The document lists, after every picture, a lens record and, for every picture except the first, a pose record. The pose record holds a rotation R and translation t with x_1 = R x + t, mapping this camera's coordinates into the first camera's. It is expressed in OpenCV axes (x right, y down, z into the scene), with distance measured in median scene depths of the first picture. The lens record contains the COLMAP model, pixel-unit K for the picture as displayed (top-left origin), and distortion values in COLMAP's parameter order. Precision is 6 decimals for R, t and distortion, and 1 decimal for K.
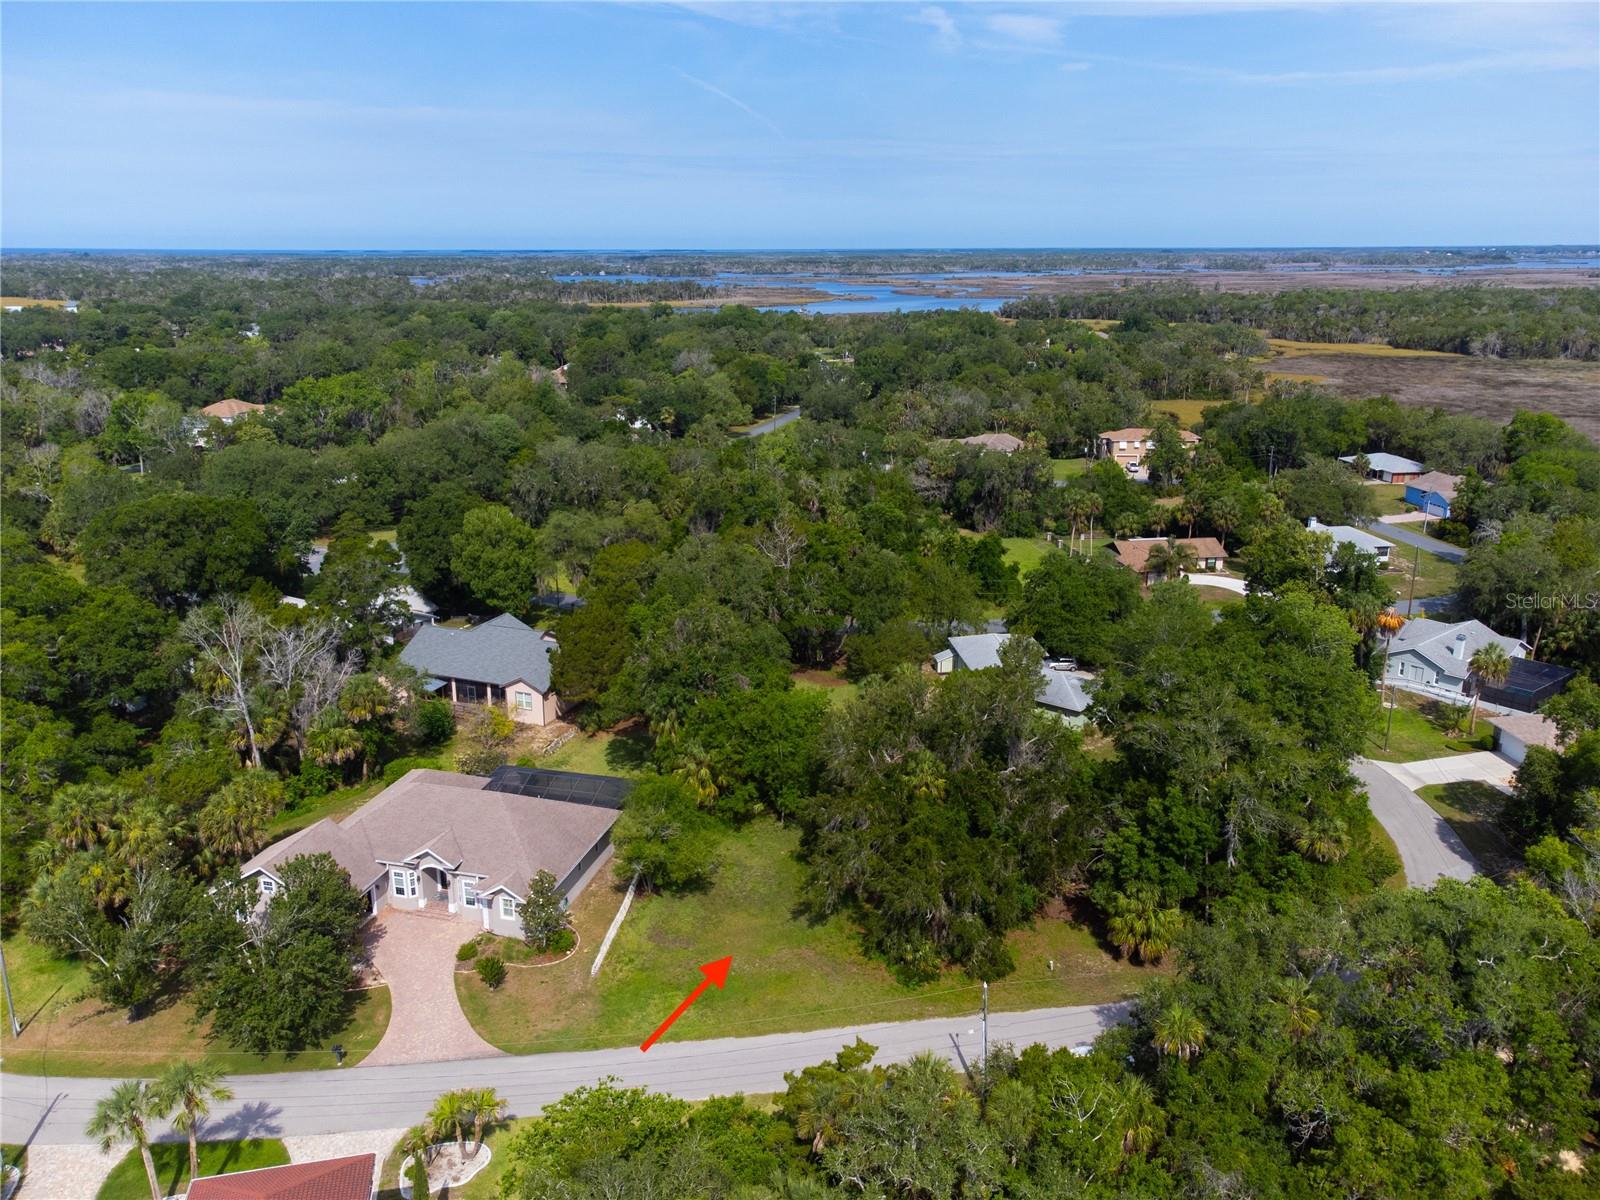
lens RADIAL K [[1222.7, 0, 793.0], [0, 1222.7, 562.3], [0, 0, 1]] dist [0.058123, -0.120917]
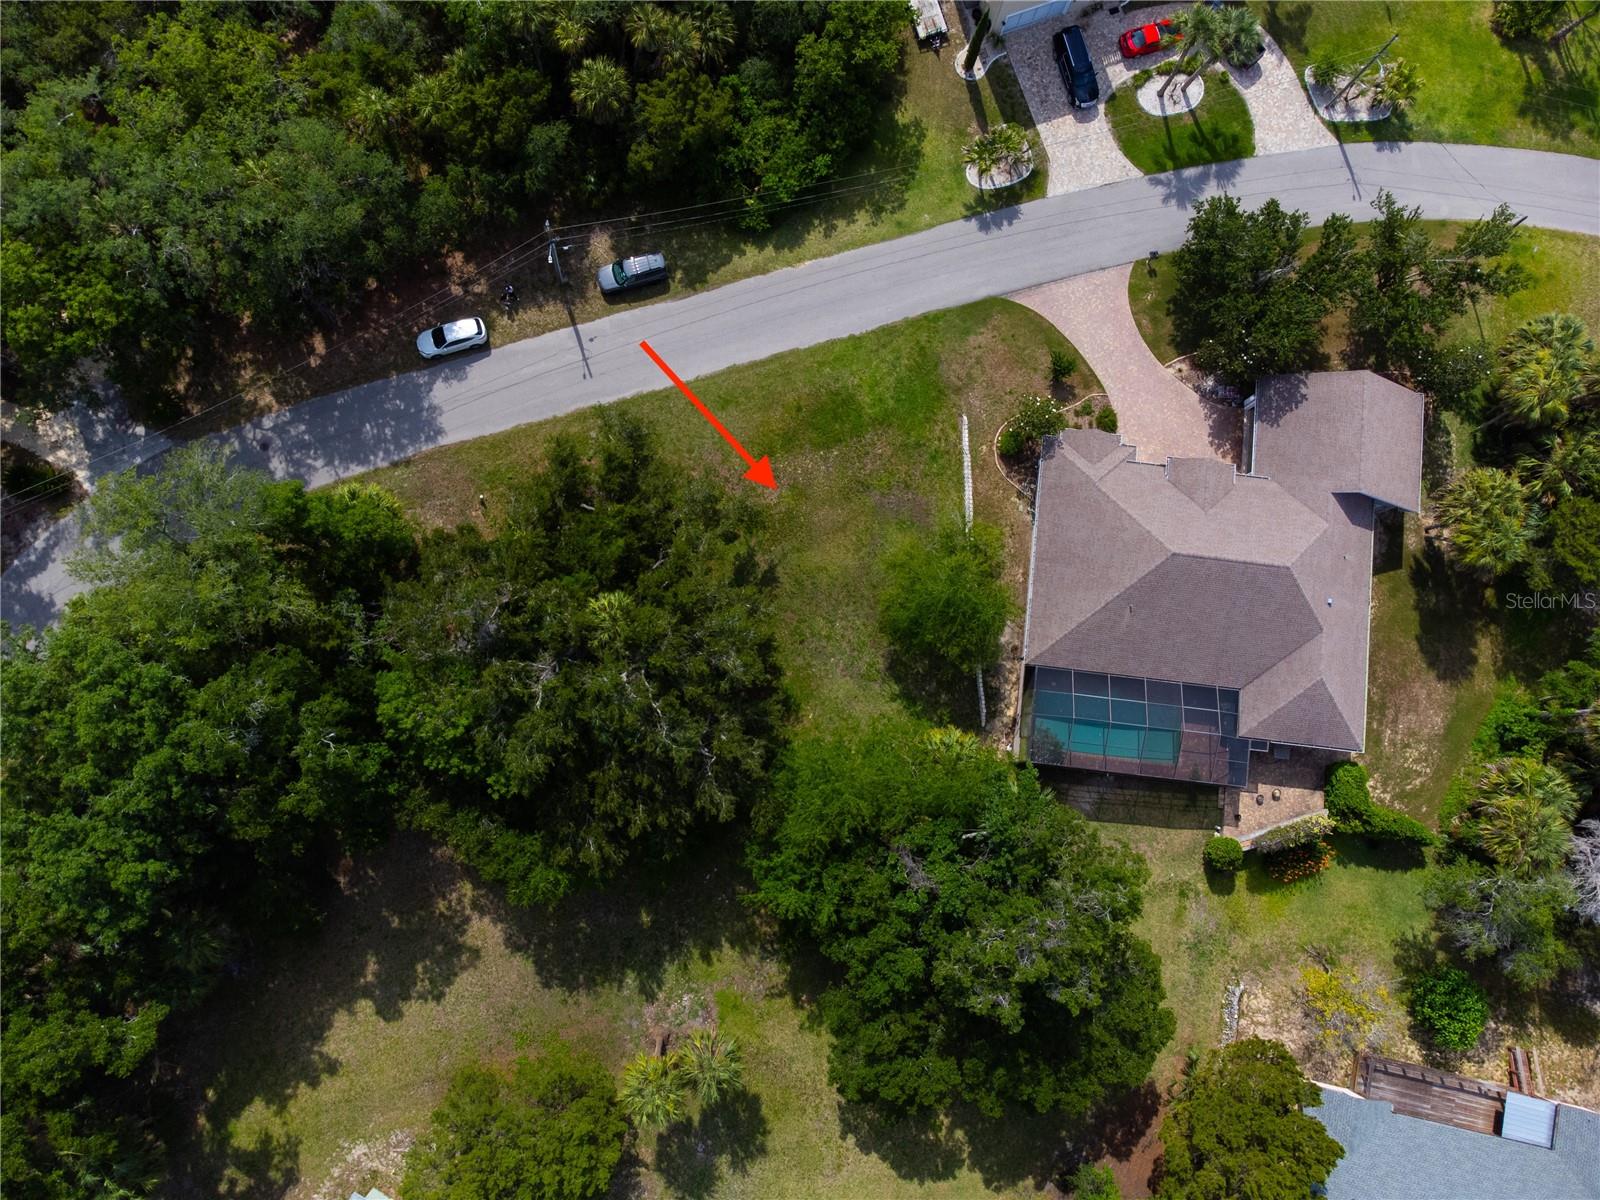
lens RADIAL K [[1181.6, 0, 772.8], [0, 1181.6, 602.0], [0, 0, 1]] dist [0.045468, -0.086401]
pose [[-0.989230, 0.136055, -0.053974, 0.045091], [-0.068759, -0.106425, 0.991940, -0.494552], [0.129214, 0.984968, 0.114633, 0.867470]]
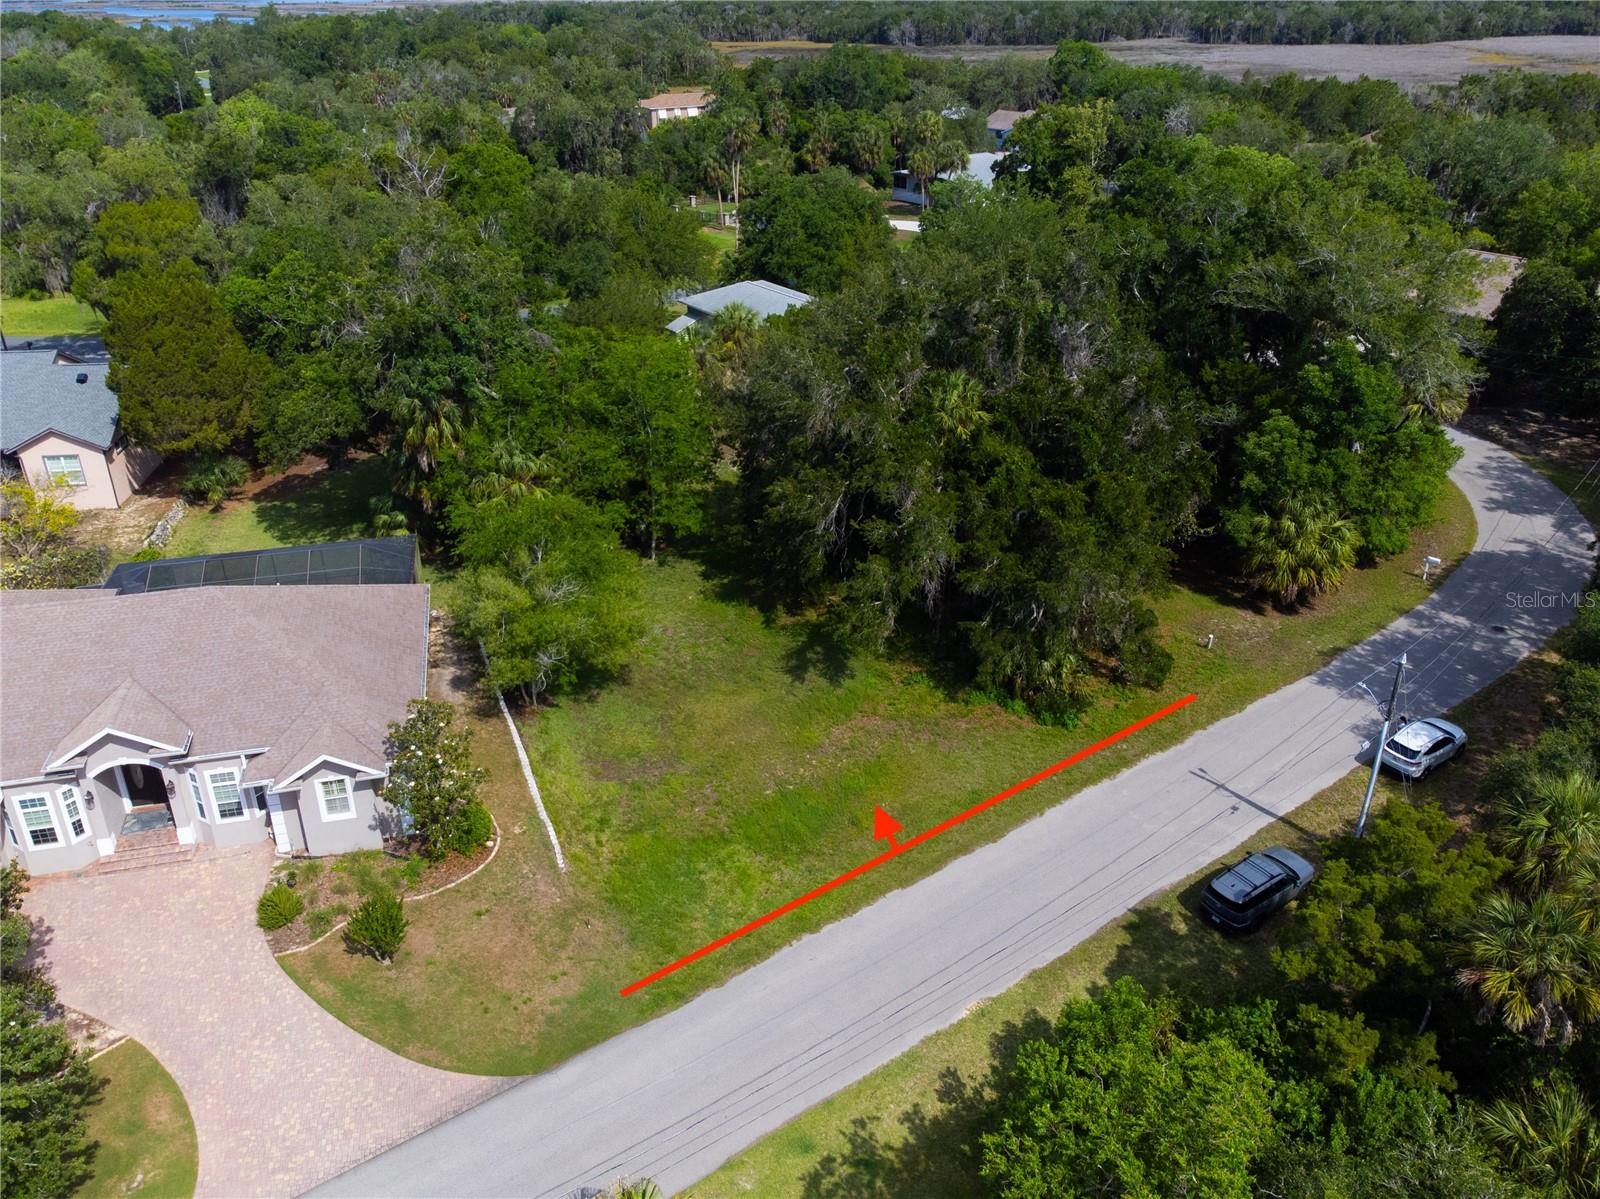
lens RADIAL K [[1241.7, 0, 794.8], [0, 1241.7, 598.0], [0, 0, 1]] dist [0.008782, 0.001900]
pose [[0.878183, -0.220789, 0.424320, -0.231542], [0.130154, 0.963922, 0.232194, 0.103420], [-0.460277, -0.148682, 0.875236, 0.446099]]
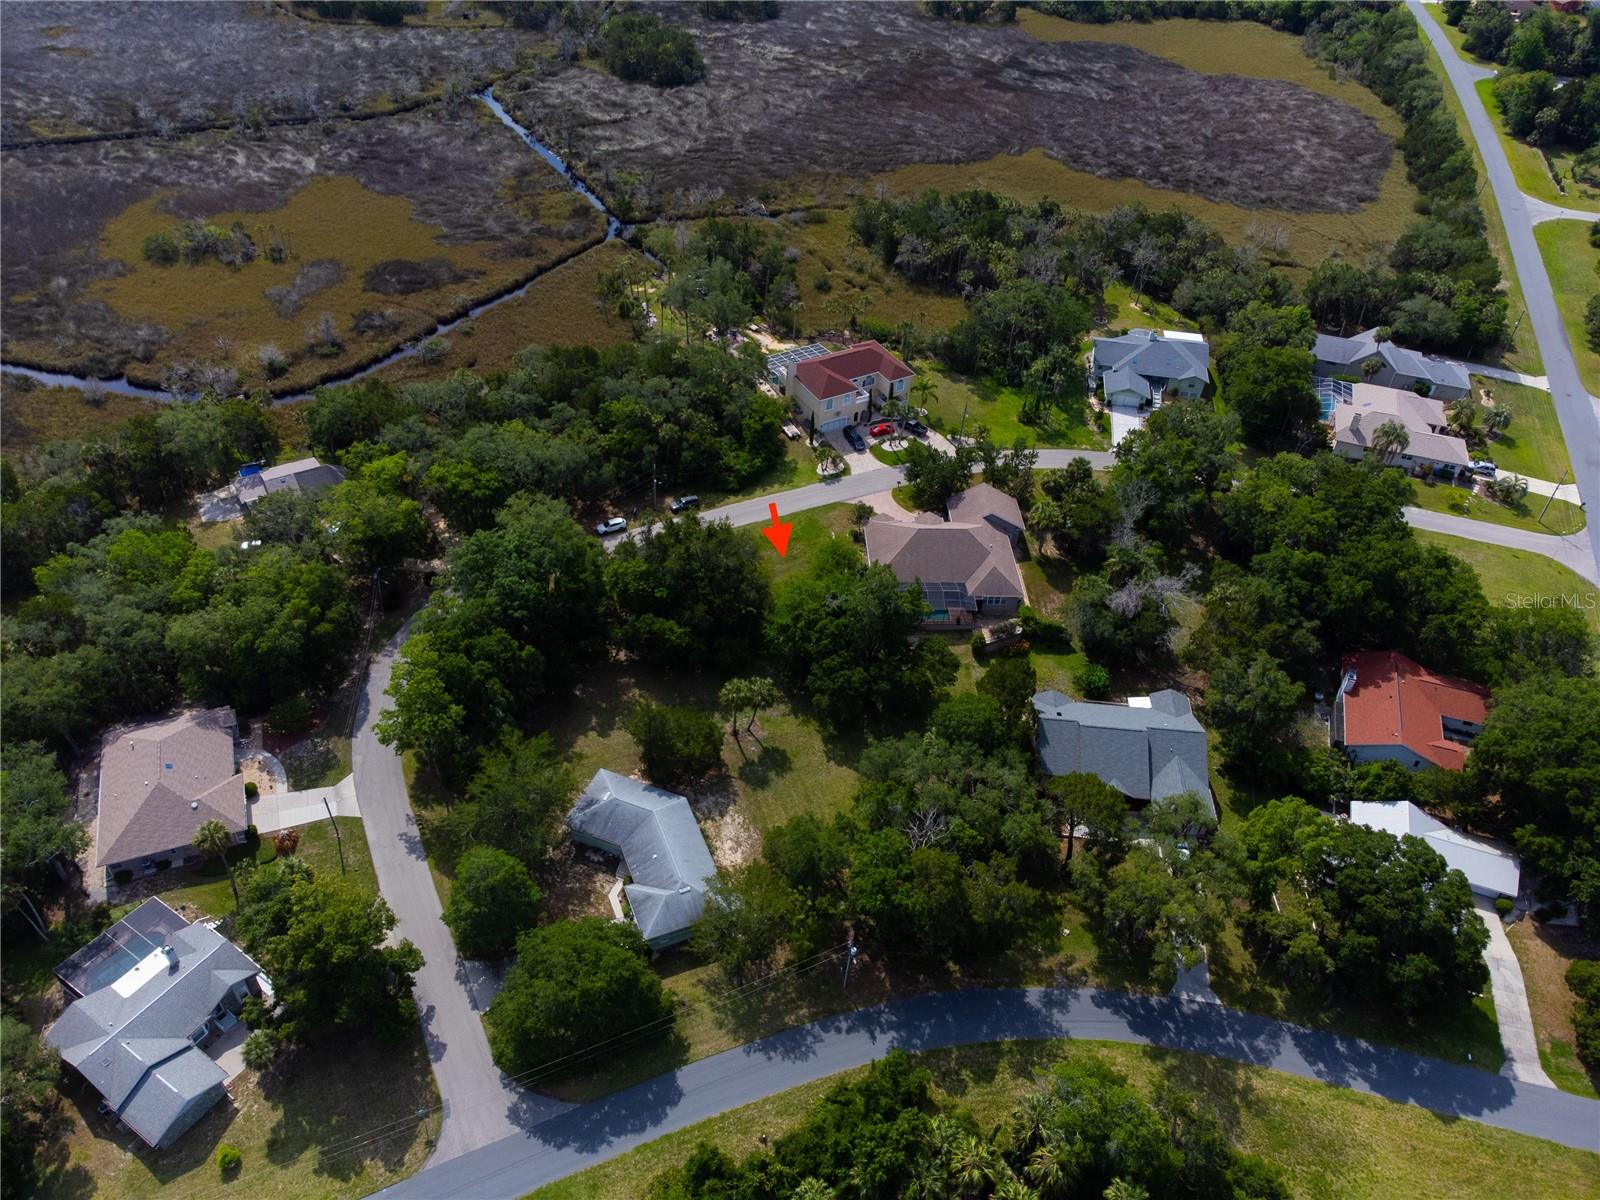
lens RADIAL K [[1211.7, 0, 800.0], [0, 1211.7, 600.0], [0, 0, 1]] dist [0.020758, 0.003467]
pose [[-0.956725, 0.177755, -0.230391, 0.358385], [-0.084737, 0.587244, 0.804962, -1.156500], [0.278382, 0.789650, -0.546768, 1.947857]]
